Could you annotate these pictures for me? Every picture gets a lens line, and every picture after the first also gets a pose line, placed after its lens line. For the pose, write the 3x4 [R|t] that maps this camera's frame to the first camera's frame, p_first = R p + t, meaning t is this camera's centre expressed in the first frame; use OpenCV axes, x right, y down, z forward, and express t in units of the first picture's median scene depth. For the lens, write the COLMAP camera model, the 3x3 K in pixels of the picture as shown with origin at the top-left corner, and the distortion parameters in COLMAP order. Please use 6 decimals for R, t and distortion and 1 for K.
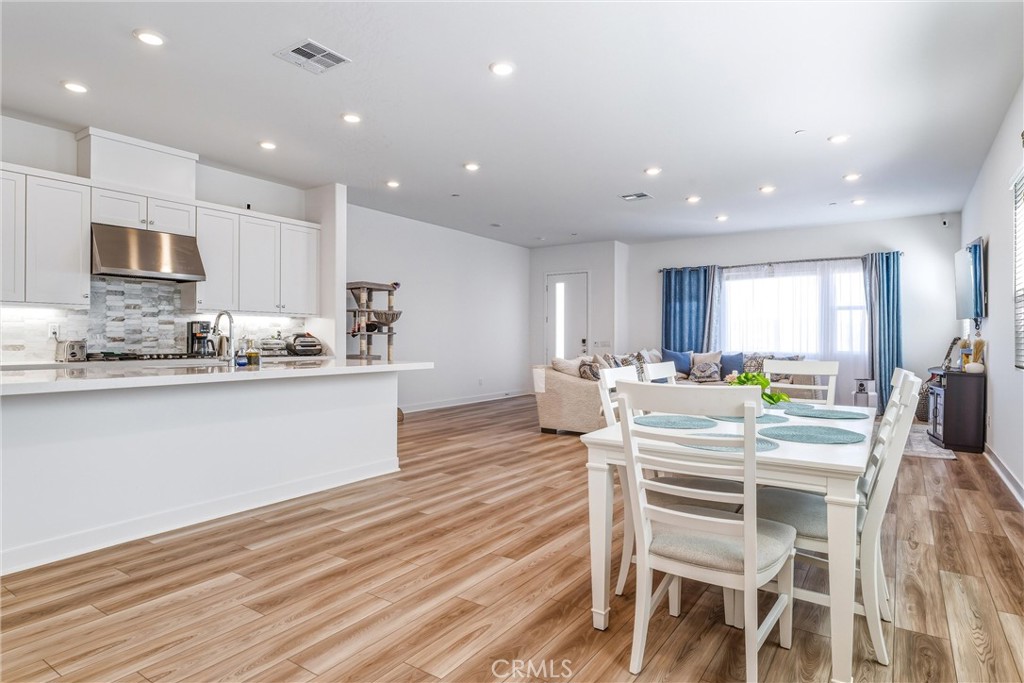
lens RADIAL K [[552.6, 0, 511.0], [0, 552.6, 336.5], [0, 0, 1]] dist [-0.004489, -0.001608]
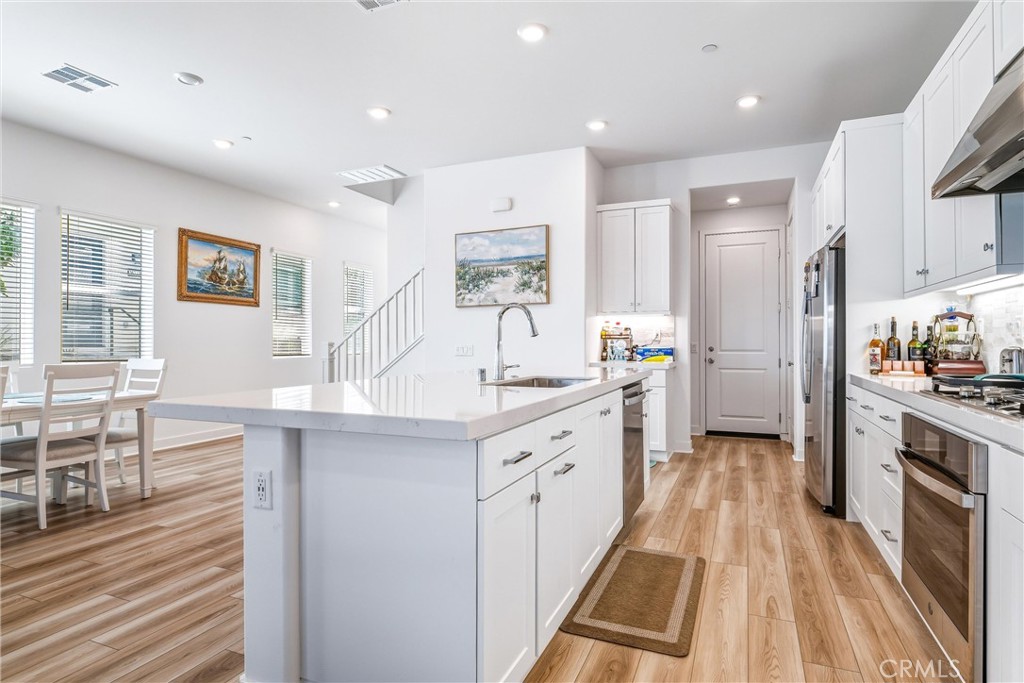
lens RADIAL K [[552.6, 0, 515.5], [0, 552.6, 336.1], [0, 0, 1]] dist [-0.004489, -0.001608]
pose [[-0.979067, 0.001093, -0.203536, -0.402785], [0.004483, 0.999859, -0.016196, 0.011207], [0.203489, -0.016770, -0.978934, 1.837649]]
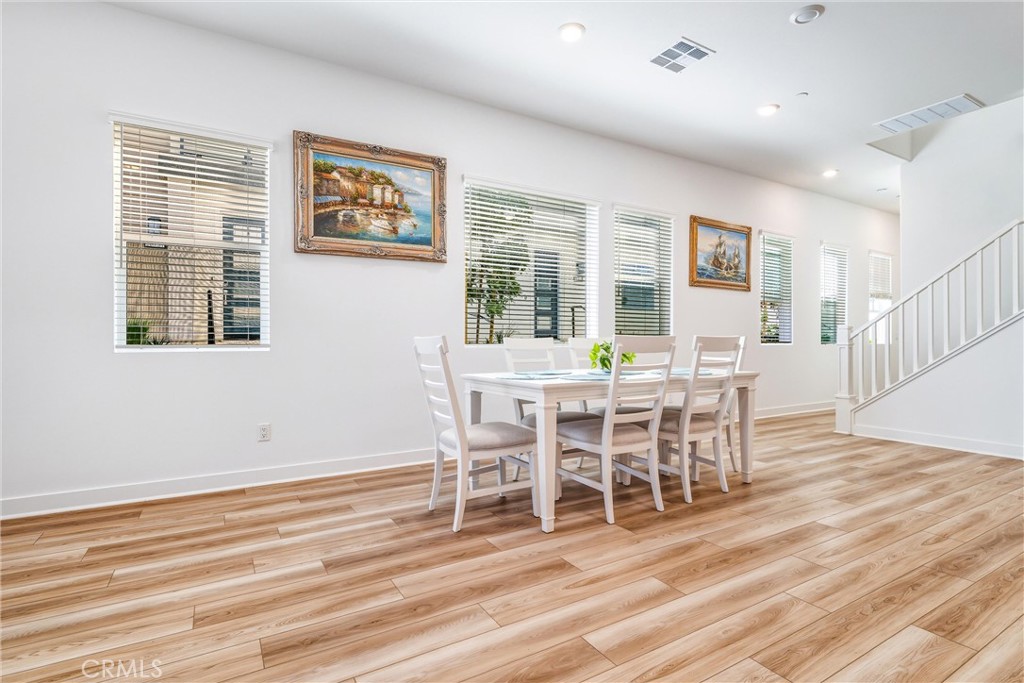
lens RADIAL K [[500.6, 0, 509.7], [0, 500.6, 344.2], [0, 0, 1]] dist [0.001996, 0.000042]
pose [[-0.906127, -0.003311, 0.422994, 0.104741], [-0.003298, 0.999994, 0.000764, 0.054113], [-0.422994, -0.000703, -0.906132, 1.650960]]
